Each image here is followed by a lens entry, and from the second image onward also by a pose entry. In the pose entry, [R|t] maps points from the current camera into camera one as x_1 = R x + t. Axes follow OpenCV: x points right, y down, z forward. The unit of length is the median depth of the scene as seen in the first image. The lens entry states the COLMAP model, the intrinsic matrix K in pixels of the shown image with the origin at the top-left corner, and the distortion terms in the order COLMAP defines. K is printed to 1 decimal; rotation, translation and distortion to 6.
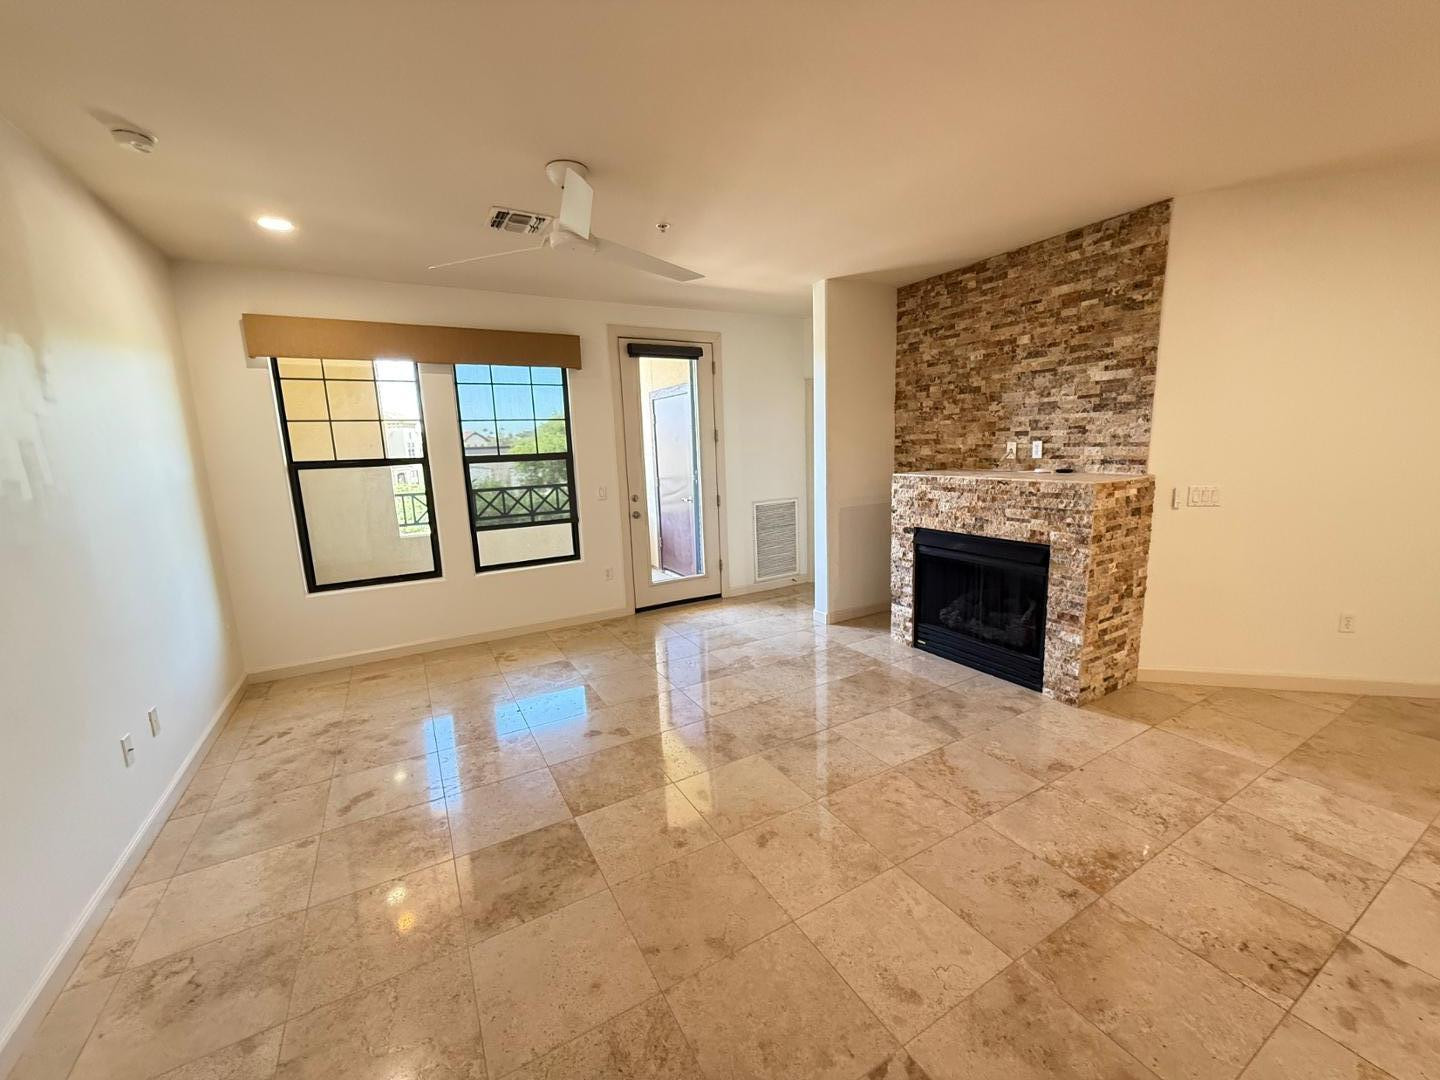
lens RADIAL K [[574.2, 0, 724.1], [0, 574.2, 541.7], [0, 0, 1]] dist [-0.000367, 0.000429]
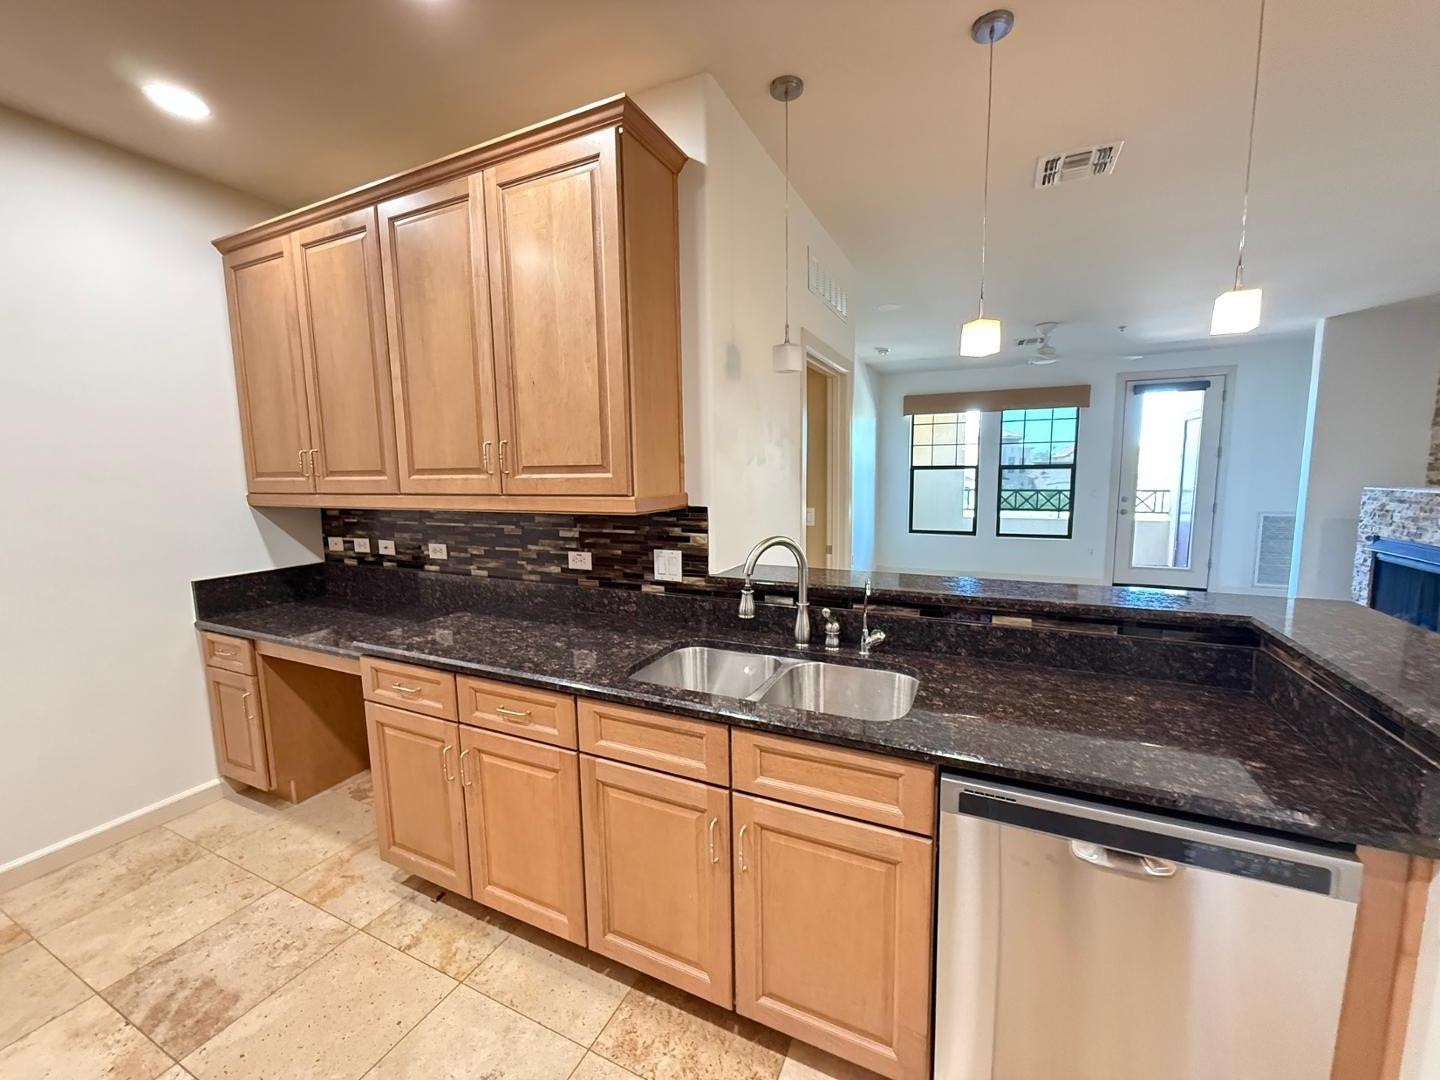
lens RADIAL K [[574.2, 0, 724.1], [0, 574.2, 541.7], [0, 0, 1]] dist [-0.000367, 0.000429]
pose [[0.573675, 0.126147, -0.809311, 0.552518], [-0.145343, 0.988067, 0.050984, 0.121597], [0.806085, 0.088379, 0.585163, -0.712151]]
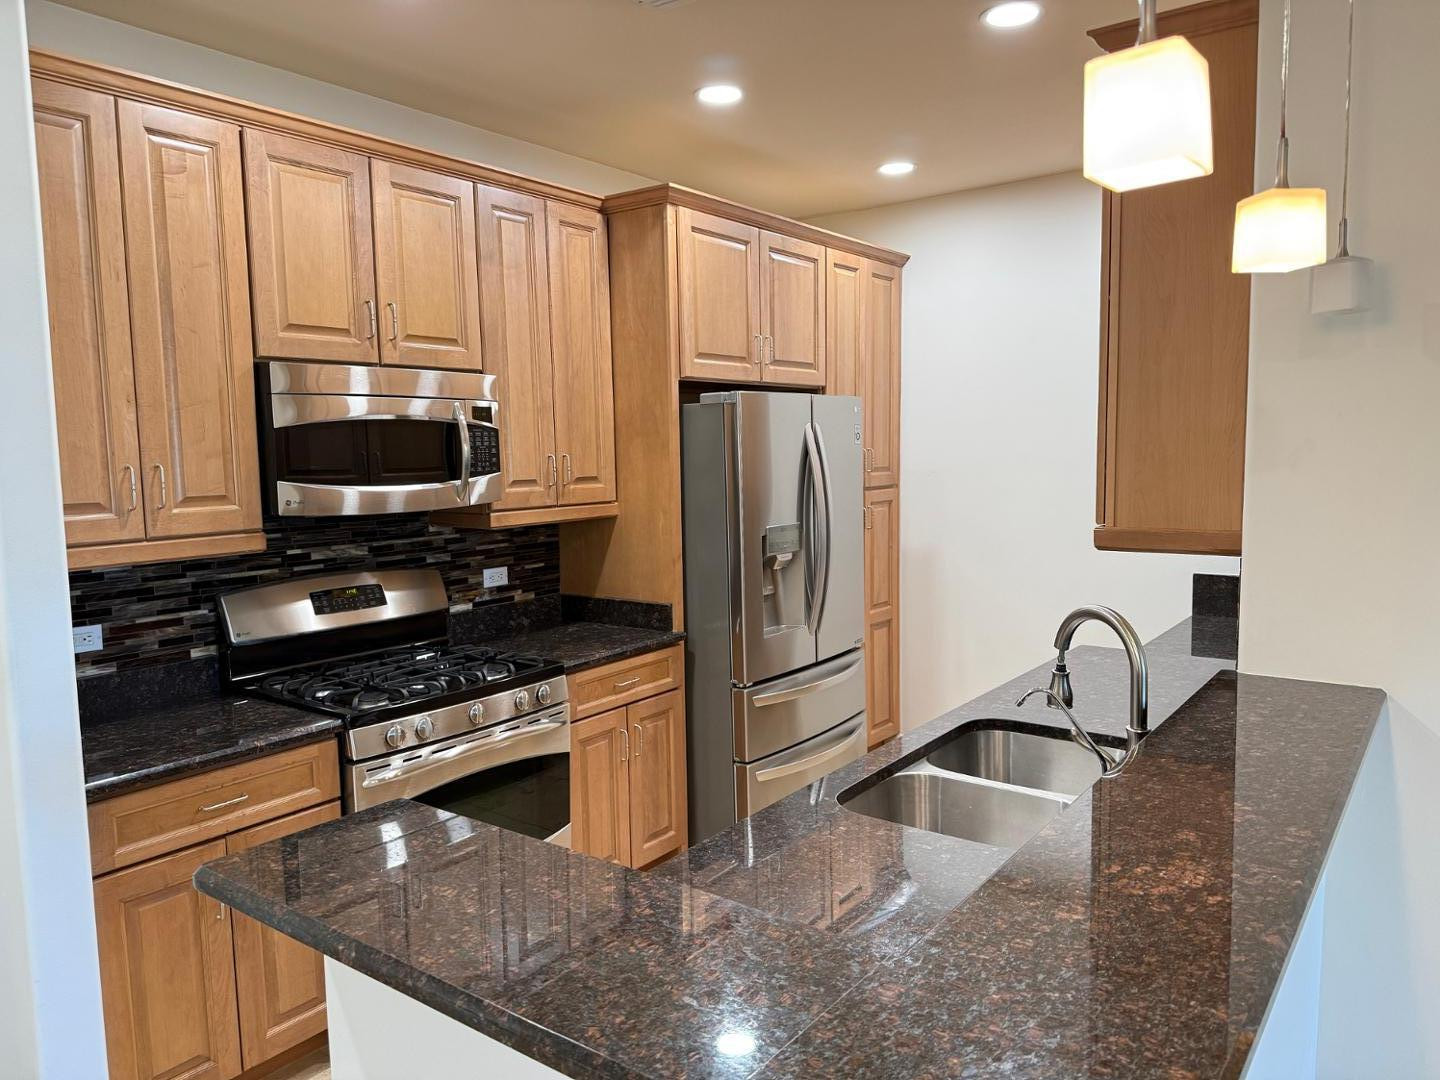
lens RADIAL K [[1015.9, 0, 722.9], [0, 1015.9, 543.9], [0, 0, 1]] dist [0.181727, -0.318652]
pose [[-0.917906, 0.087977, -0.386923, 0.595311], [-0.019591, 0.963874, 0.265637, -0.039138], [0.396315, 0.251410, -0.883022, -0.010995]]
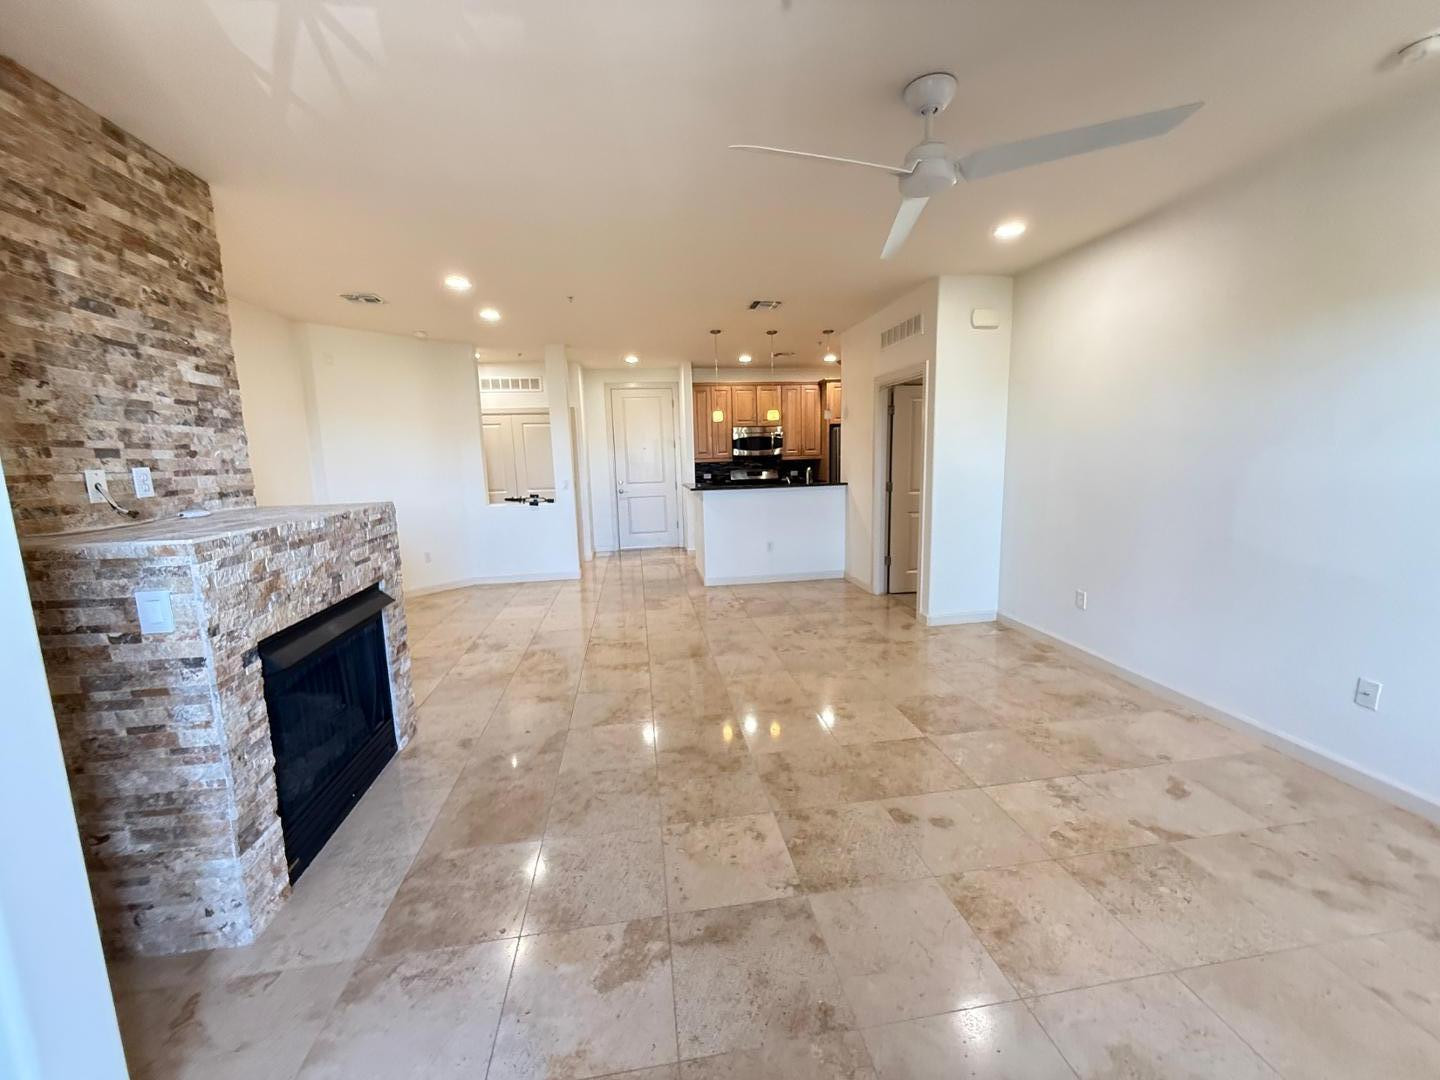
lens RADIAL K [[576.4, 0, 724.6], [0, 576.4, 541.1], [0, 0, 1]] dist [-0.000888, 0.000738]
pose [[-0.932191, 0.003239, 0.361954, -0.198740], [0.117486, 0.948529, 0.294091, -0.210630], [-0.342371, 0.316673, -0.884590, 1.358755]]
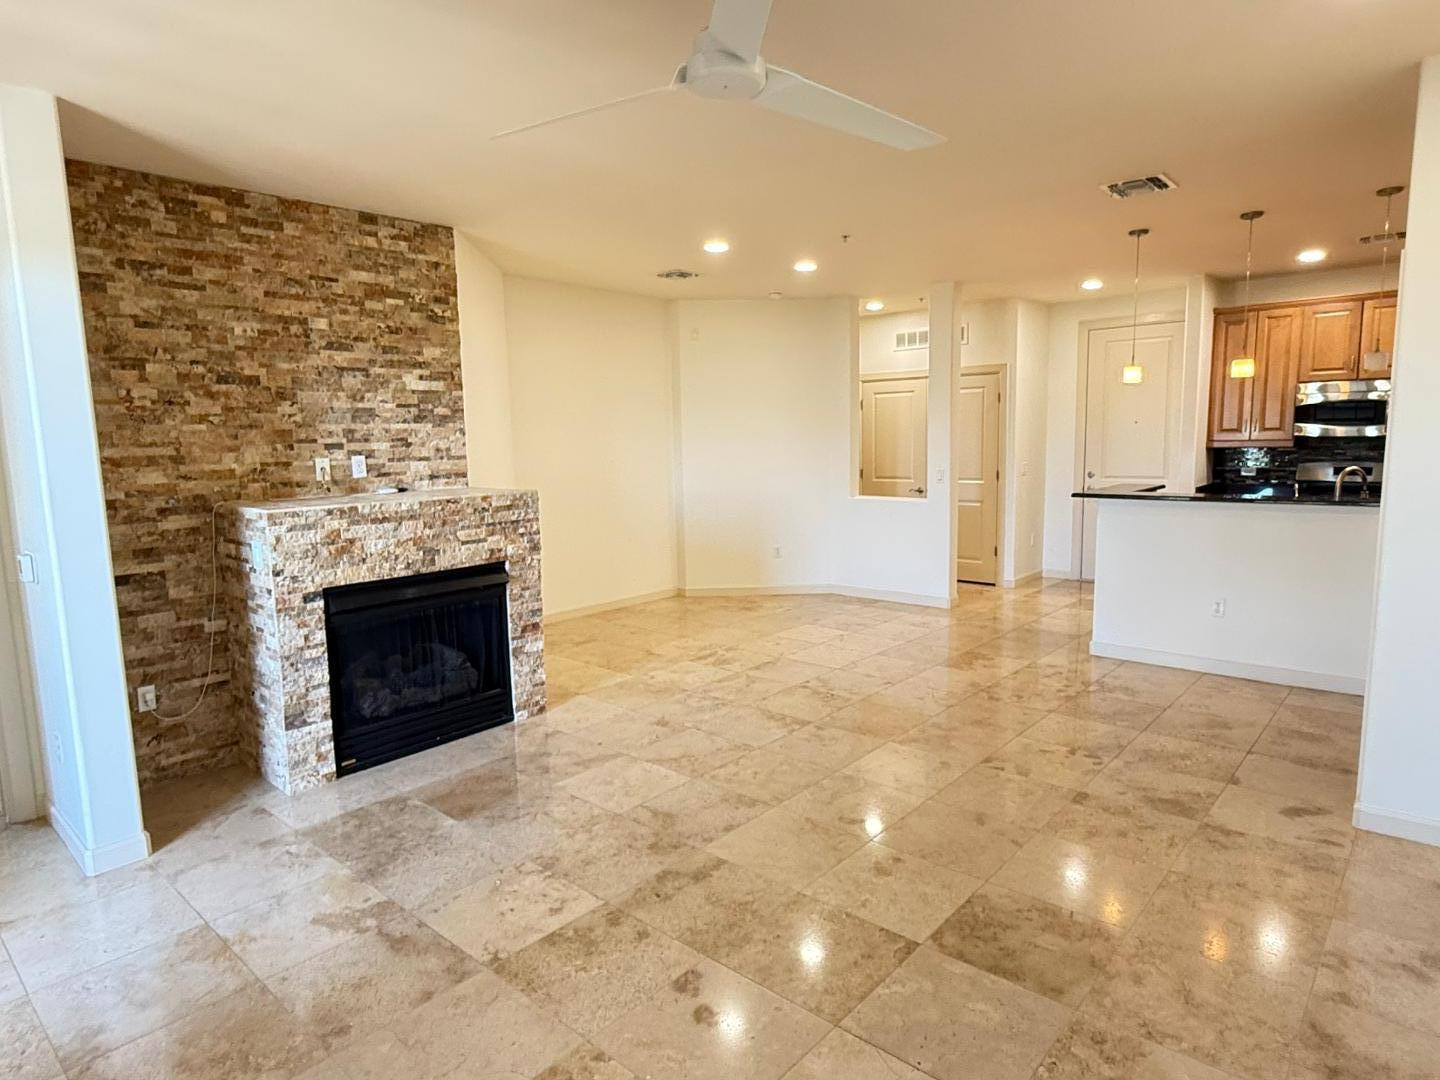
lens RADIAL K [[841.6, 0, 720.6], [0, 841.6, 546.6], [0, 0, 1]] dist [-0.001879, 0.001970]
pose [[-0.316610, -0.087264, 0.944533, -0.736400], [0.193283, 0.968933, 0.154308, -0.139846], [-0.928655, 0.231418, -0.289907, 0.922333]]
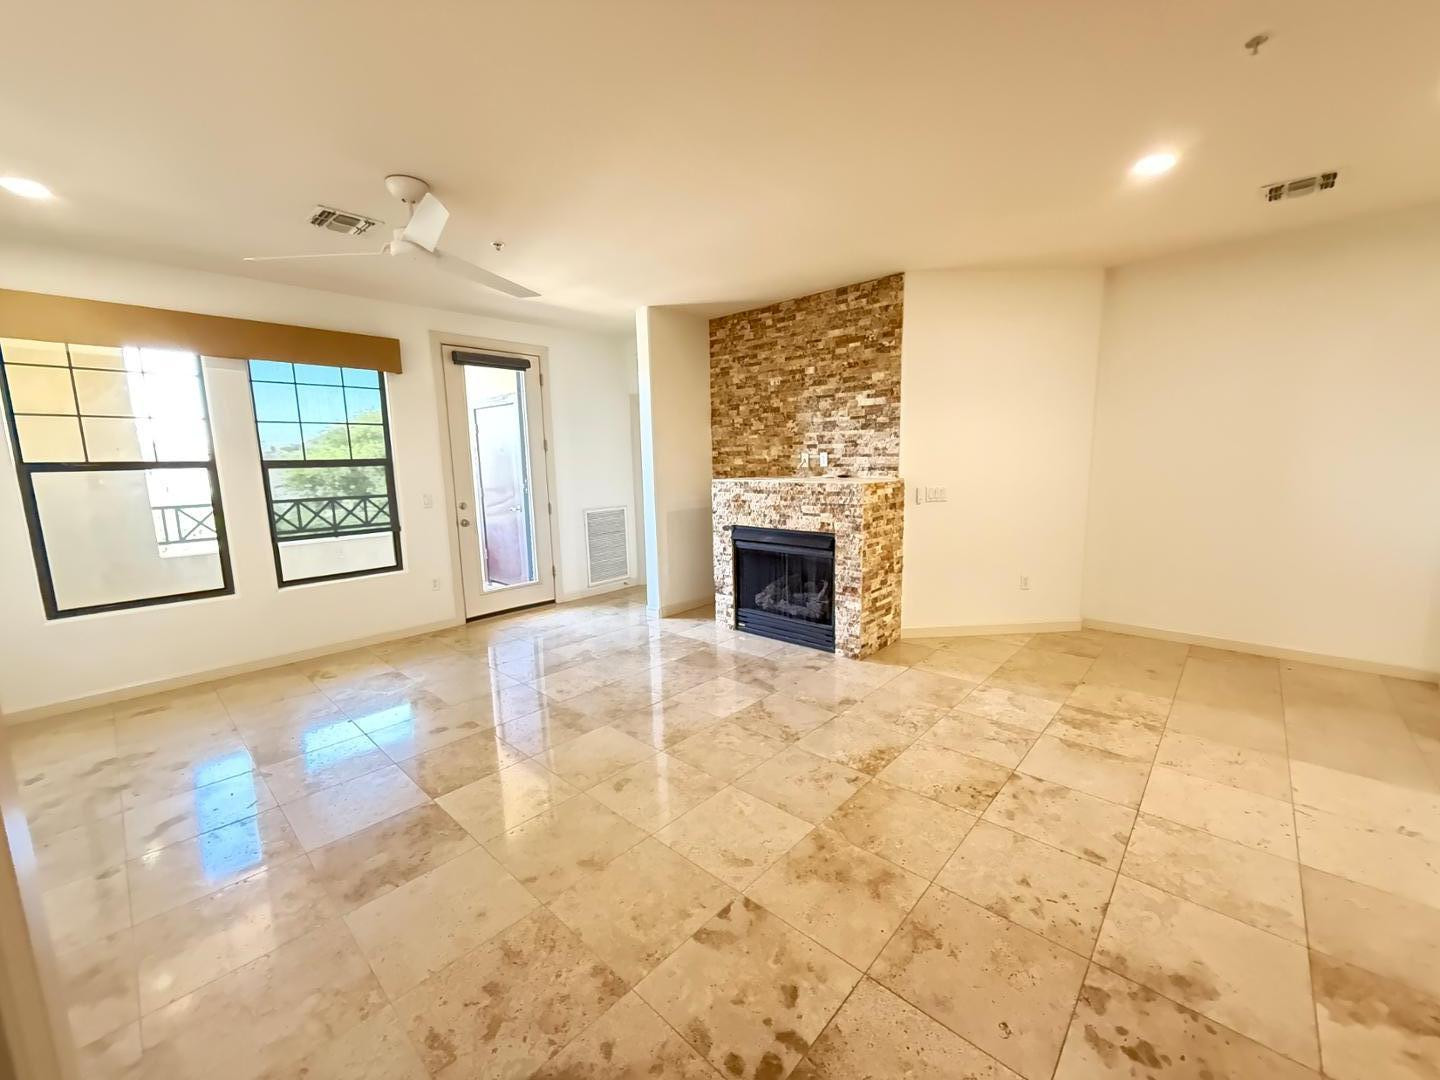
lens RADIAL K [[574.2, 0, 724.1], [0, 574.2, 541.7], [0, 0, 1]] dist [-0.000367, 0.000429]
pose [[0.952360, -0.030503, 0.303446, -0.039402], [0.040209, 0.998858, -0.025788, 0.040570], [-0.302313, 0.036761, 0.952500, -0.106989]]
